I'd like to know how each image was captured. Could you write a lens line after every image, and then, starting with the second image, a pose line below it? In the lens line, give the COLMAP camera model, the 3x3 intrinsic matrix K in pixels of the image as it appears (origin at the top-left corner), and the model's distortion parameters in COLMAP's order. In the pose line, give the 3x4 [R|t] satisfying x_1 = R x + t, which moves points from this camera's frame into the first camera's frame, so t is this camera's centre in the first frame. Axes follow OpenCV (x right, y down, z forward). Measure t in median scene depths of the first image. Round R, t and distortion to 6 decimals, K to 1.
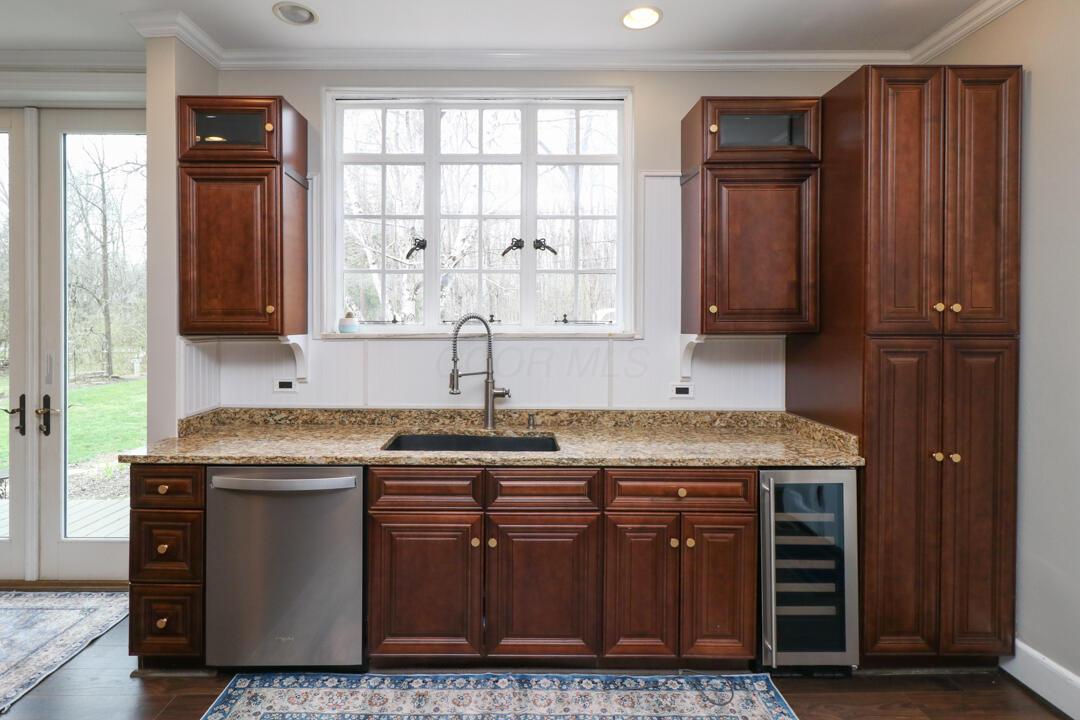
lens RADIAL K [[564.3, 0, 525.1], [0, 564.3, 321.0], [0, 0, 1]] dist [0.008760, 0.000034]
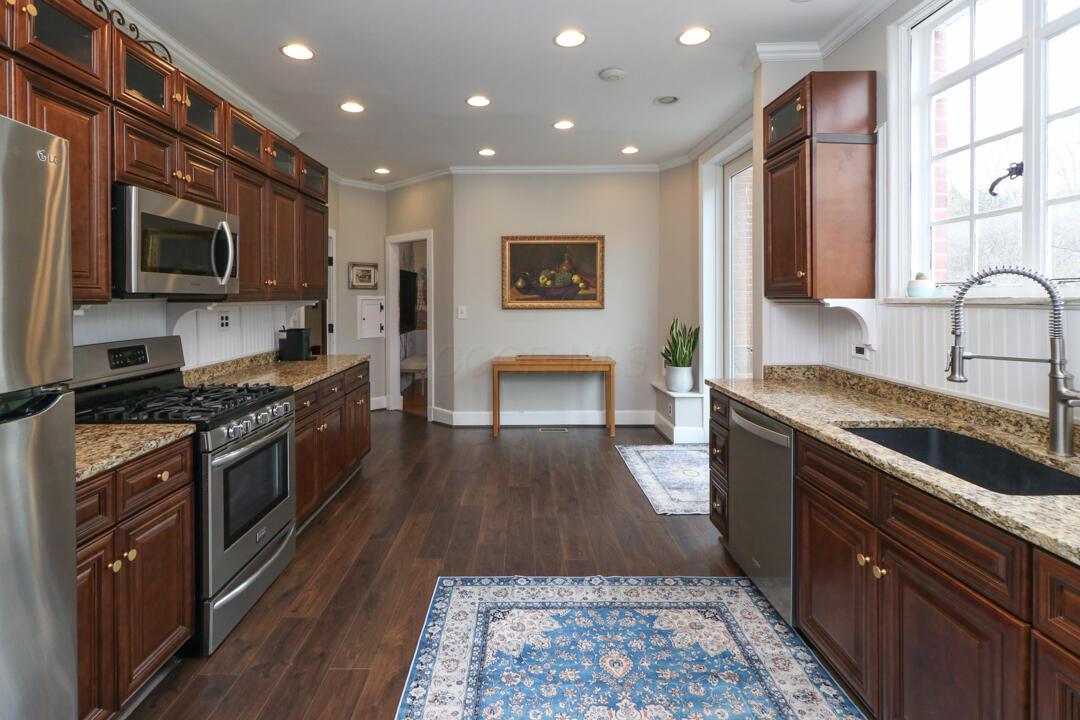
lens RADIAL K [[530.5, 0, 505.0], [0, 530.5, 295.9], [0, 0, 1]] dist [-0.001126, 0.002677]
pose [[-0.026535, -0.002724, -0.999644, 0.524179], [-0.004430, 0.999987, -0.002607, 0.023219], [0.999638, 0.004359, -0.026547, 0.412884]]
